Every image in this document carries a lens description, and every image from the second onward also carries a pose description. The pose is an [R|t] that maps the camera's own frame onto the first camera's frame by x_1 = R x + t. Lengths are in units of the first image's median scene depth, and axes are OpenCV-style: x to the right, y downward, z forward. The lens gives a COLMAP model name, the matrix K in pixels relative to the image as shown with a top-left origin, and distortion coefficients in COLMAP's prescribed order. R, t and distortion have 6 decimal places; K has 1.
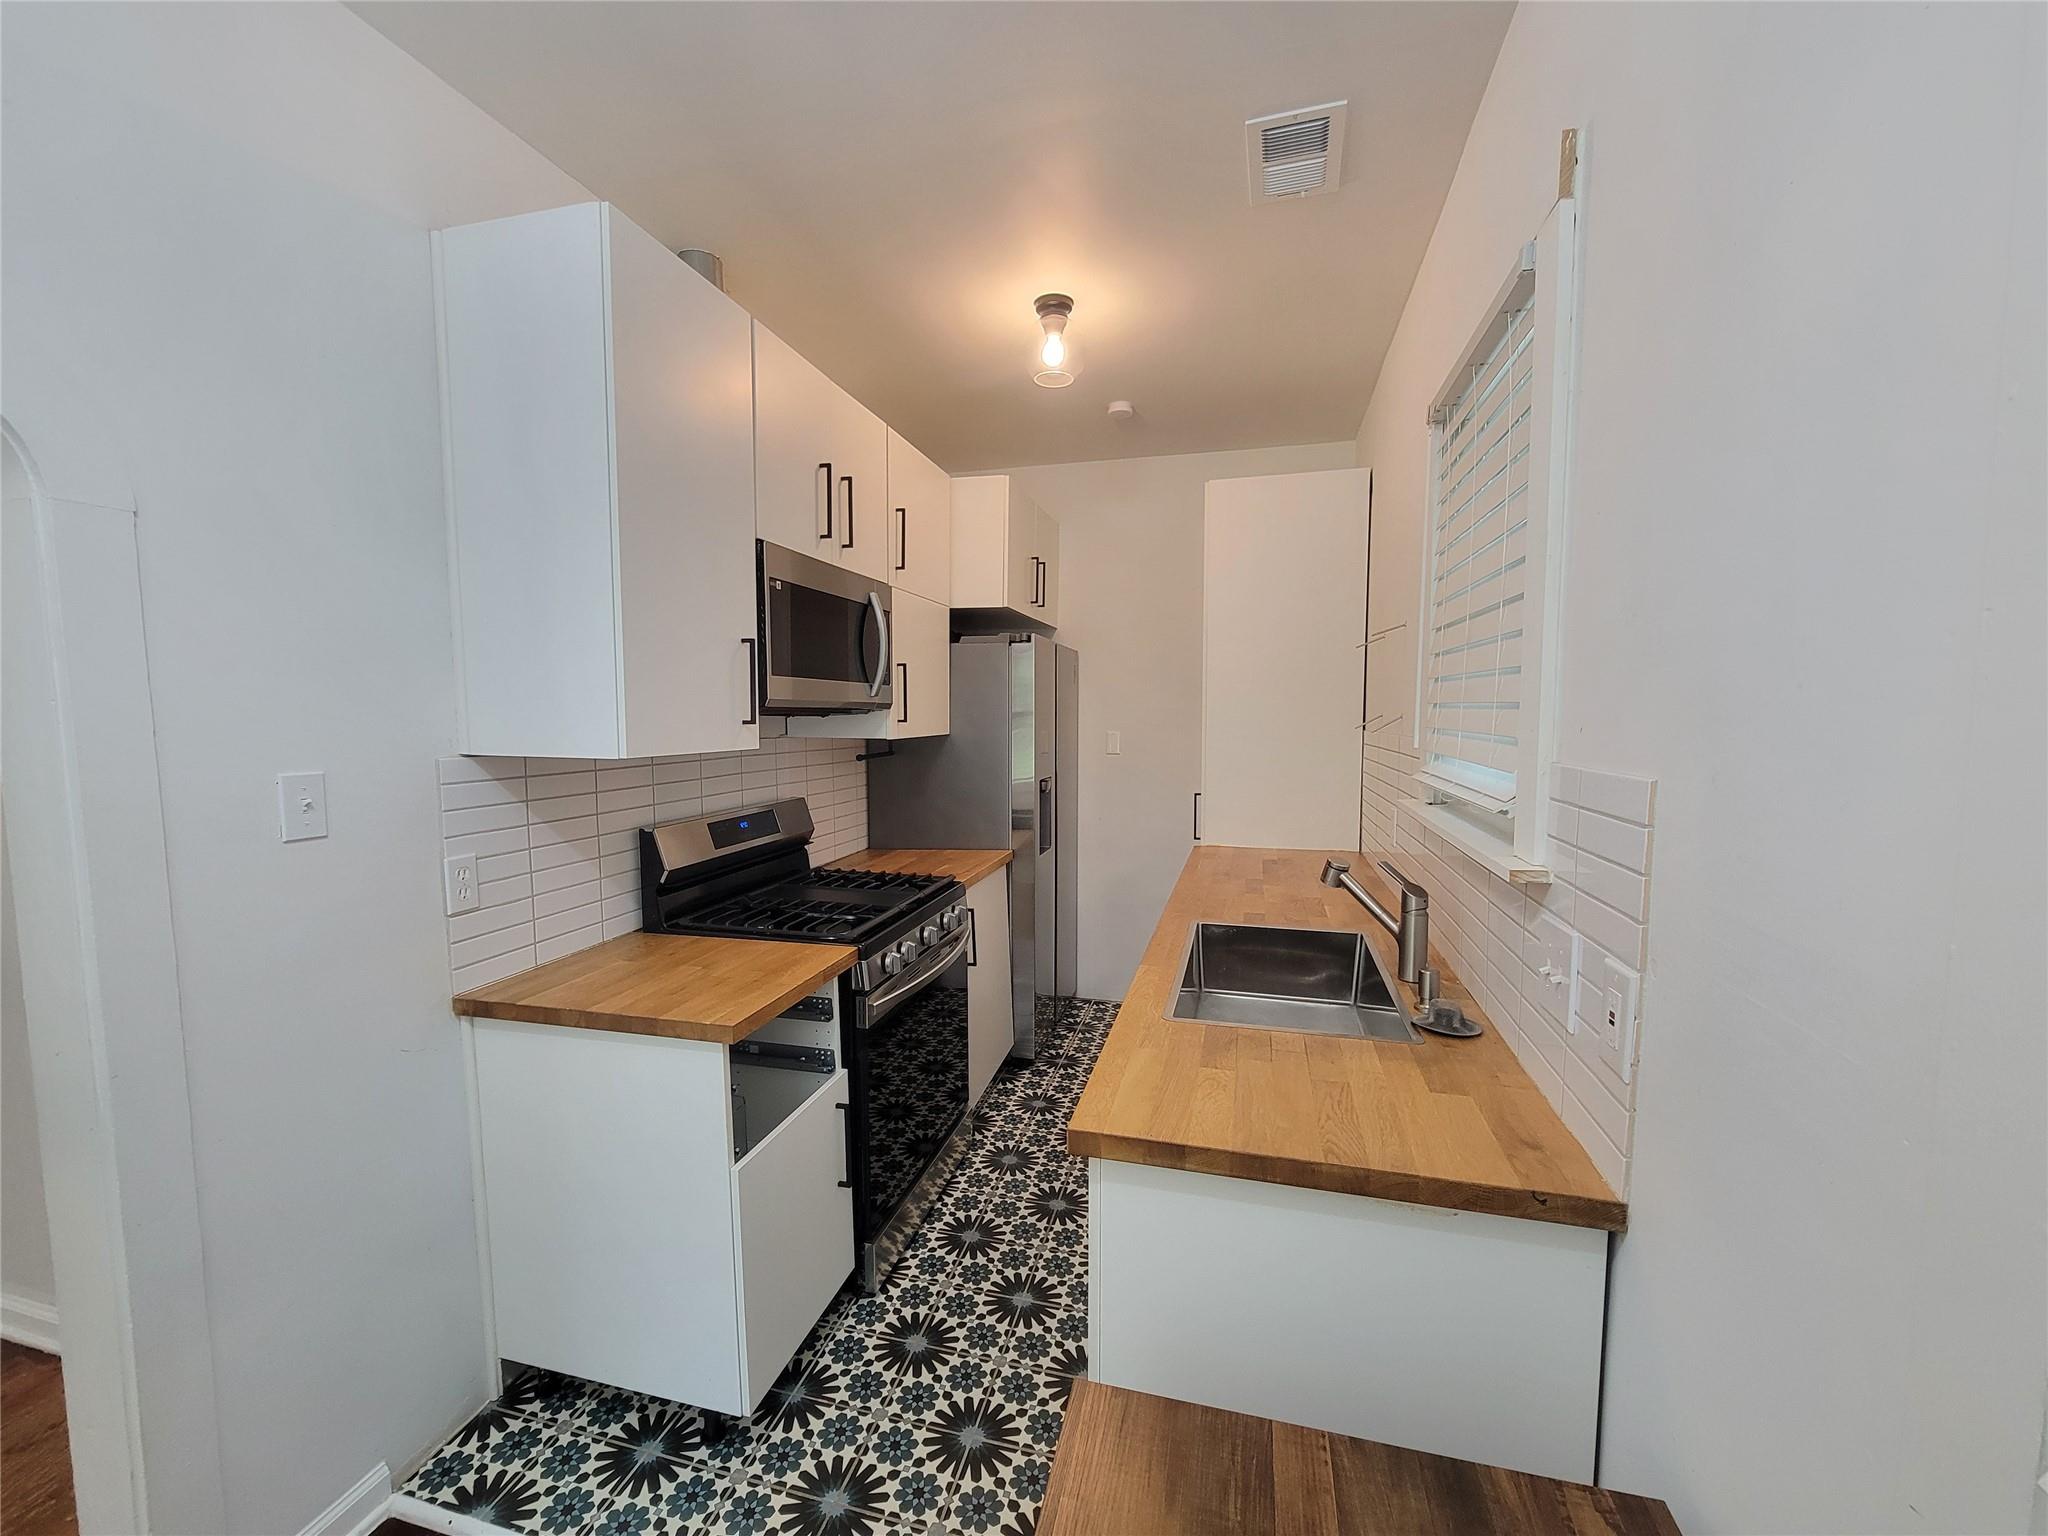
lens RADIAL K [[836.6, 0, 1023.4], [0, 836.6, 773.0], [0, 0, 1]] dist [0.000307, -0.001781]
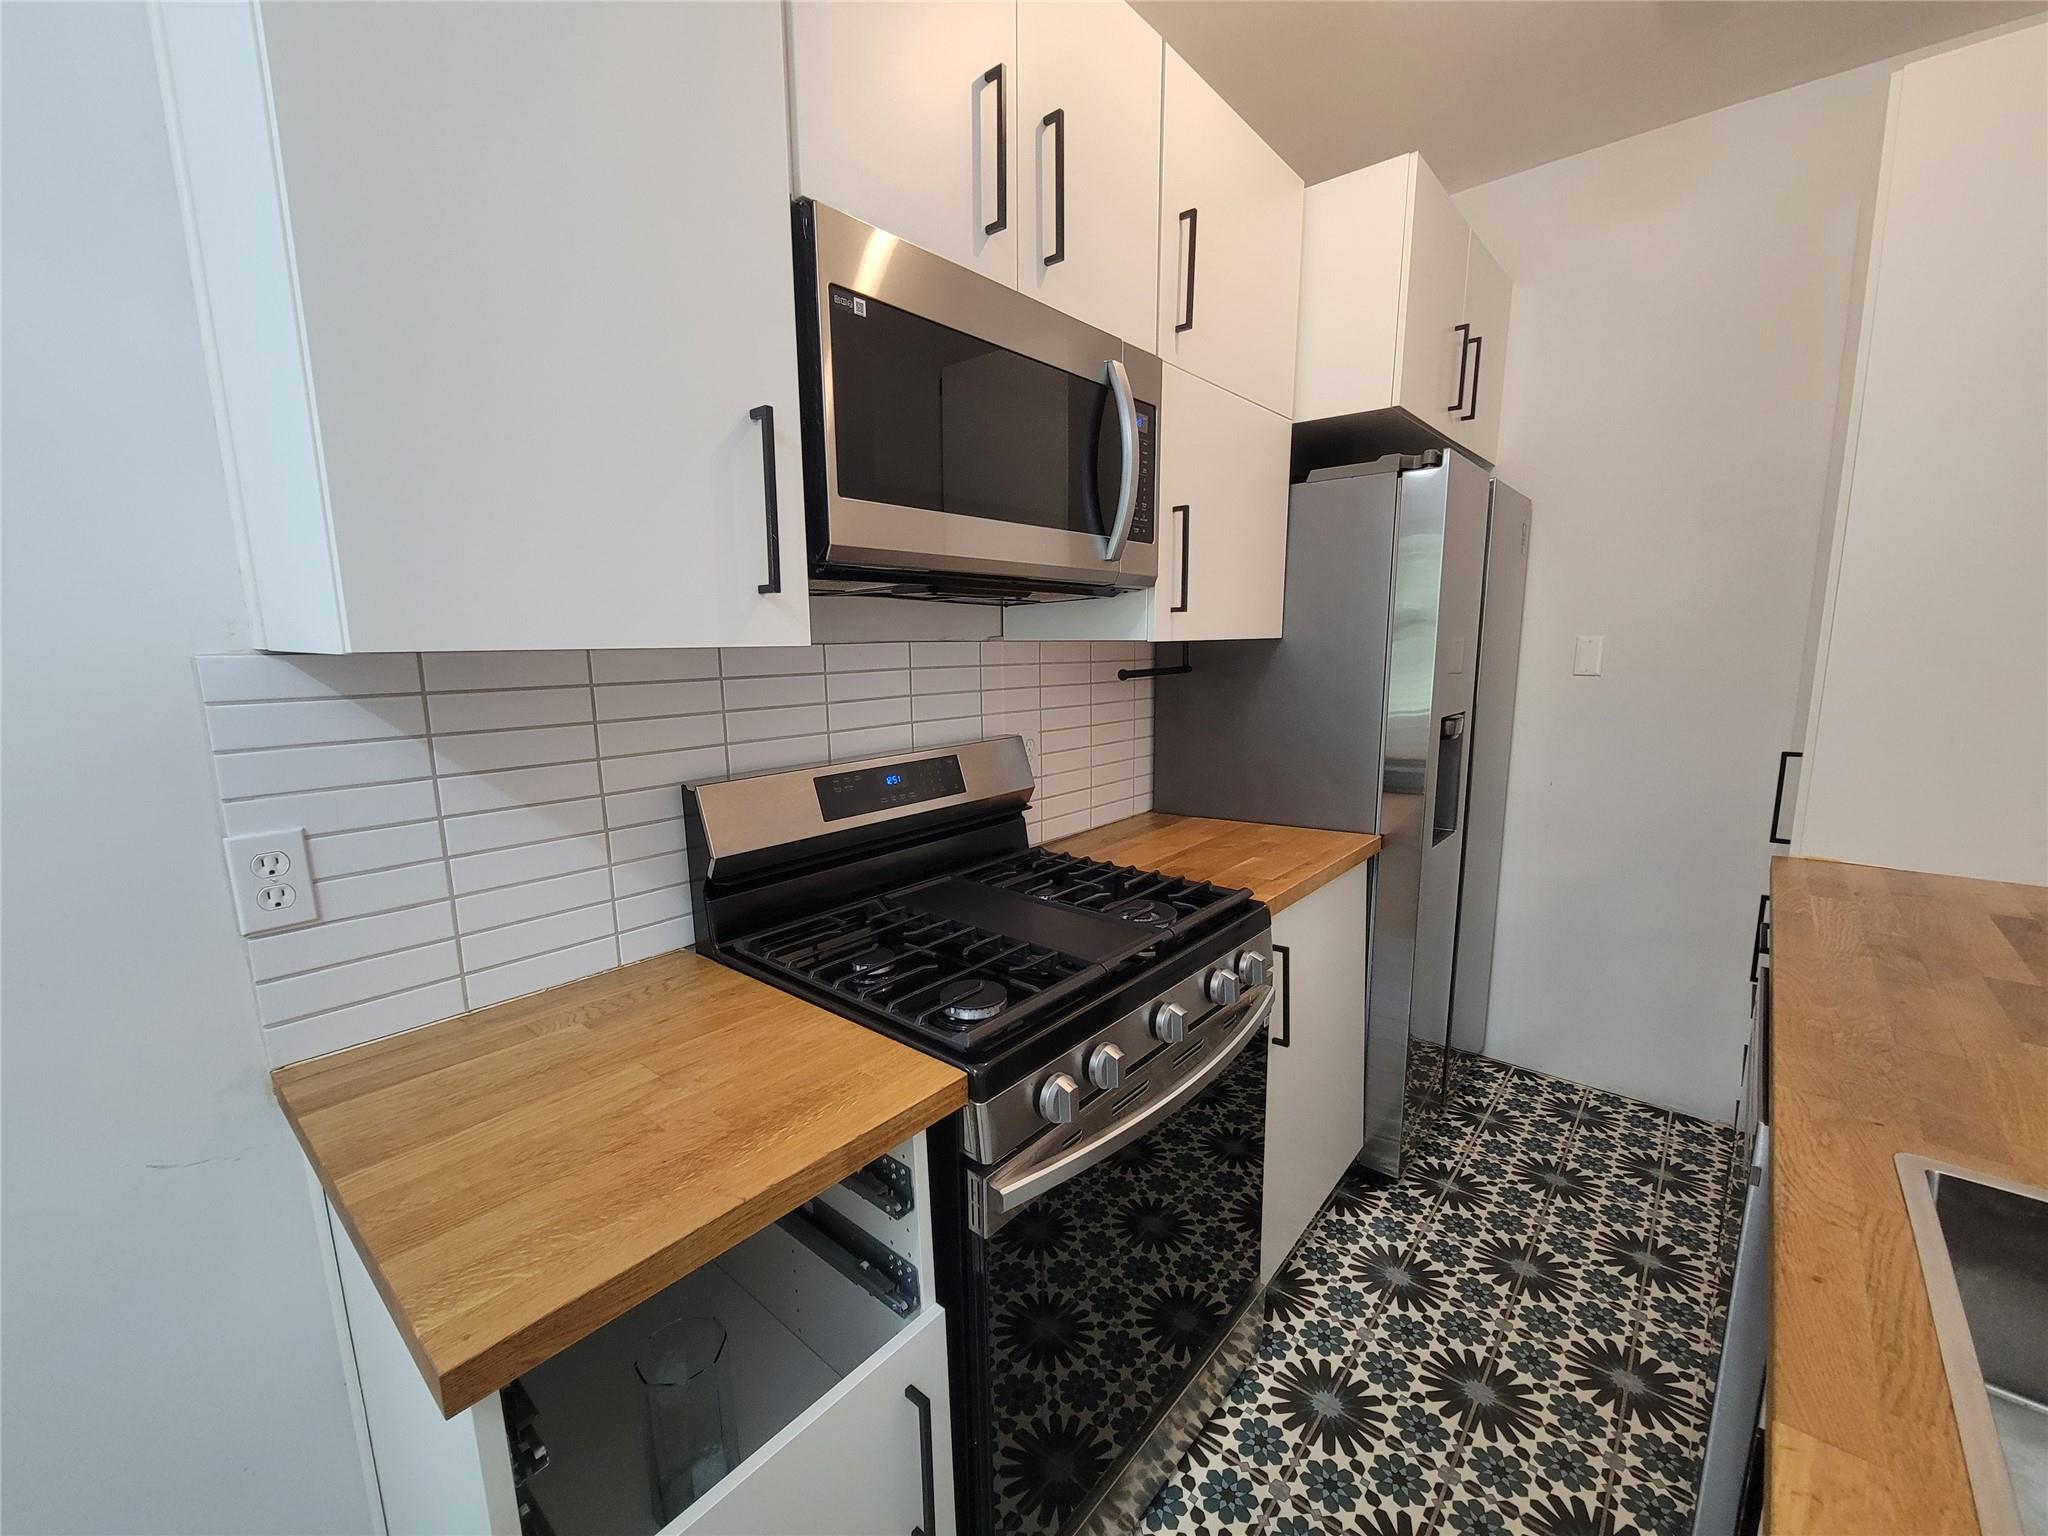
lens RADIAL K [[836.6, 0, 1017.9], [0, 836.6, 784.1], [0, 0, 1]] dist [0.000307, -0.001781]
pose [[0.897579, 0.063547, -0.436249, 0.014894], [-0.019131, 0.994239, 0.105467, -0.001216], [0.440438, -0.086319, 0.893624, 0.442902]]
